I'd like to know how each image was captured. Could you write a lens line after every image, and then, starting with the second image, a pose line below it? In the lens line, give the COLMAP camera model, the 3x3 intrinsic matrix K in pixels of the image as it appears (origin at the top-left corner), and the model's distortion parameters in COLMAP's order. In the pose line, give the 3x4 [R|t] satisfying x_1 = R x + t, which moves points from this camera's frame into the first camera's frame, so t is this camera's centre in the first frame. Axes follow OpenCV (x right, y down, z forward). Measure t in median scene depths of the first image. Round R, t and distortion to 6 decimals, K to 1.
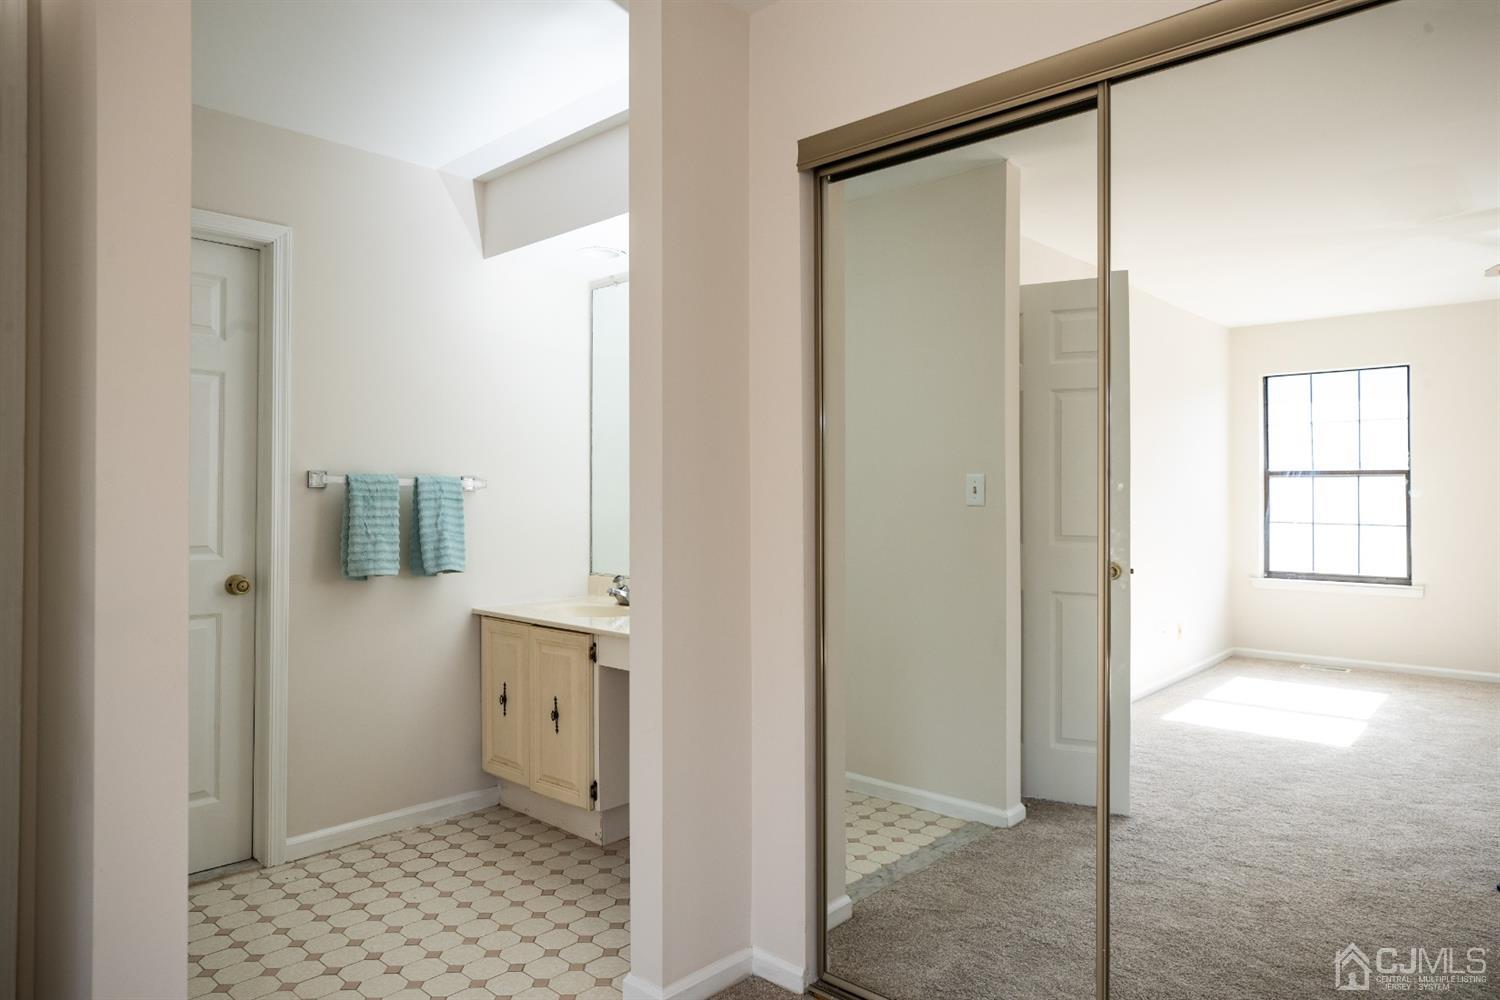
lens RADIAL K [[966.3, 0, 753.8], [0, 966.3, 493.9], [0, 0, 1]] dist [-0.001249, 0.002988]
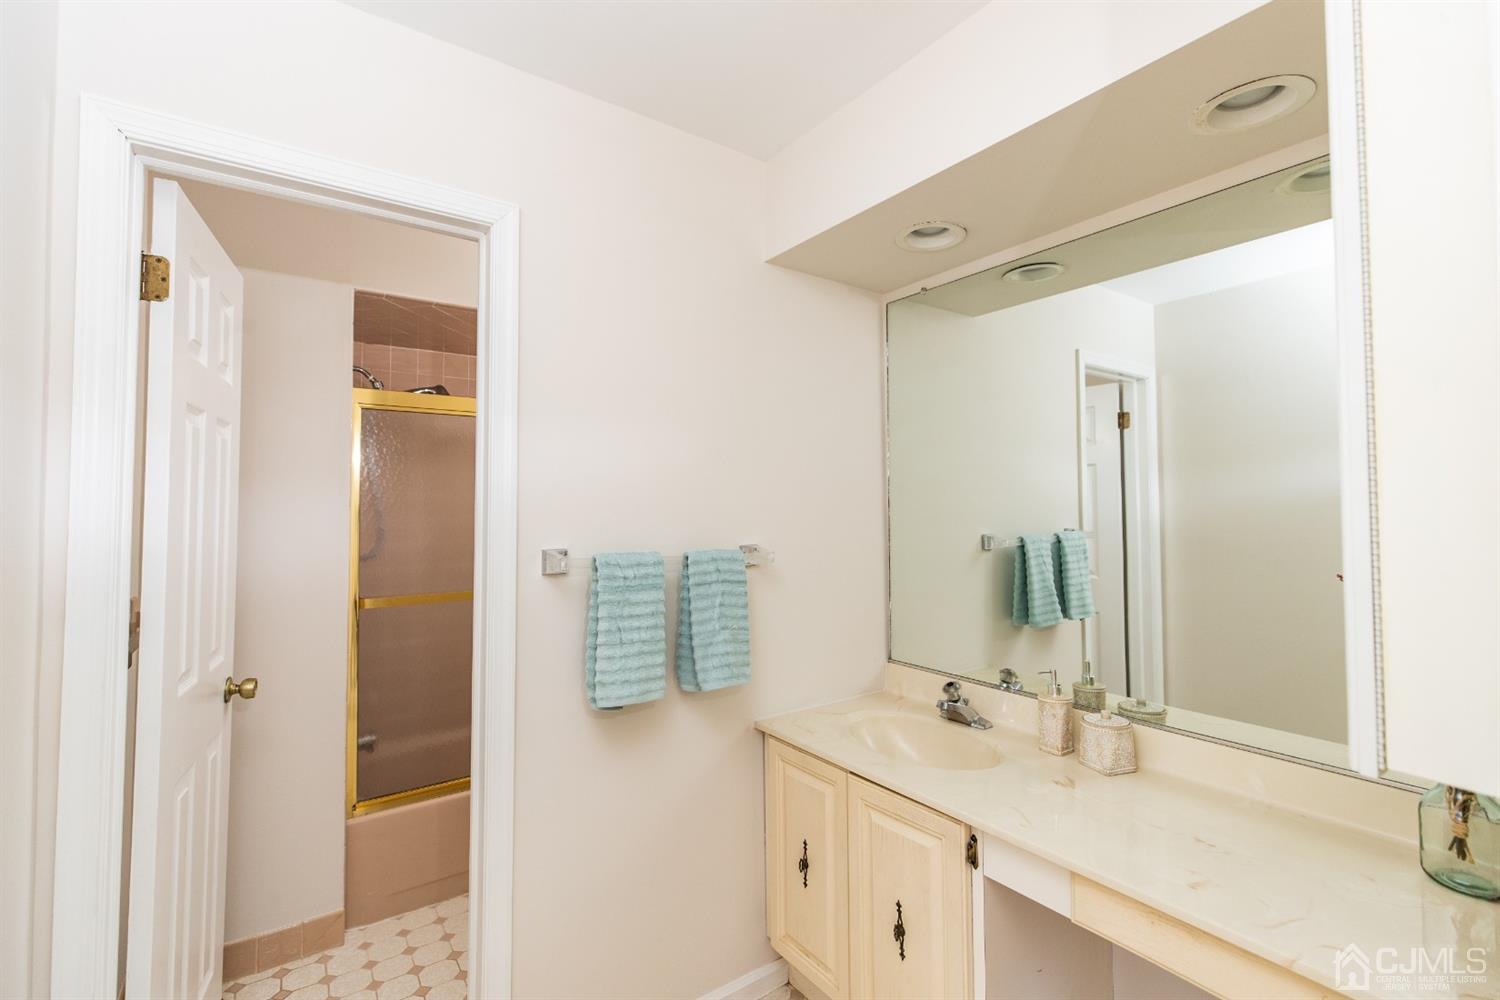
lens RADIAL K [[687.3, 0, 750.0], [0, 687.3, 500.0], [0, 0, 1]] dist [0.000779, 0.000059]
pose [[0.981506, -0.008003, -0.191262, -0.209799], [0.005827, 0.999912, -0.011937, -0.052158], [0.191340, 0.010601, 0.981467, 0.520434]]
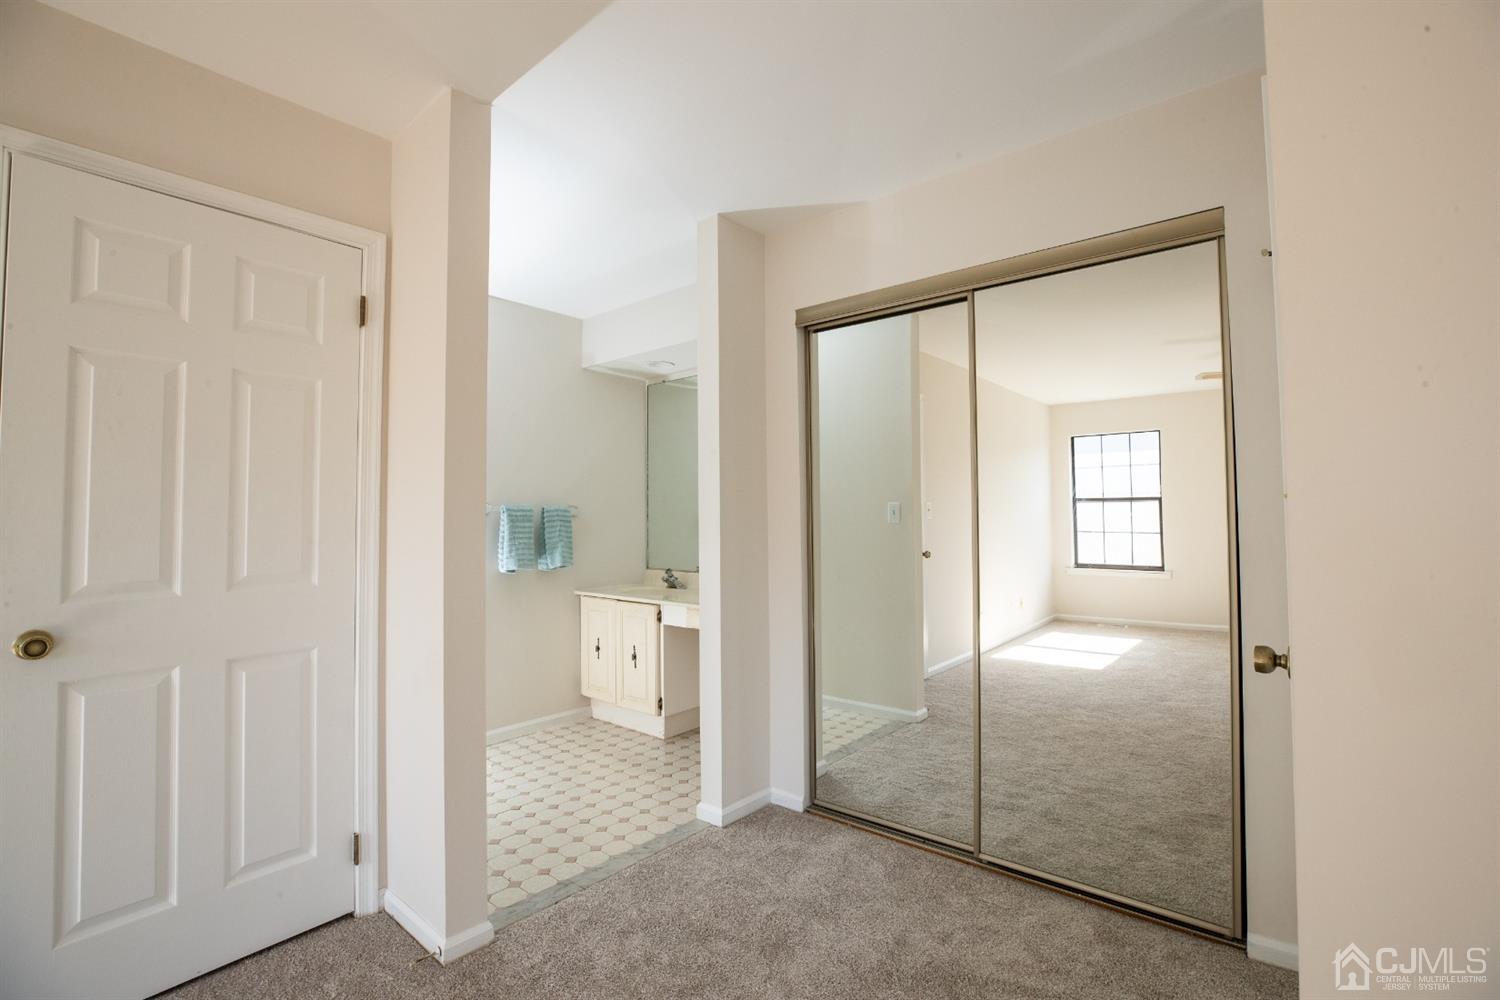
lens RADIAL K [[694.4, 0, 754.0], [0, 694.4, 493.7], [0, 0, 1]] dist [-0.044931, 0.012639]
pose [[0.998941, -0.005813, 0.045639, -0.058823], [0.007222, 0.999500, -0.030771, -0.001786], [-0.045438, 0.031068, 0.998484, -0.145664]]
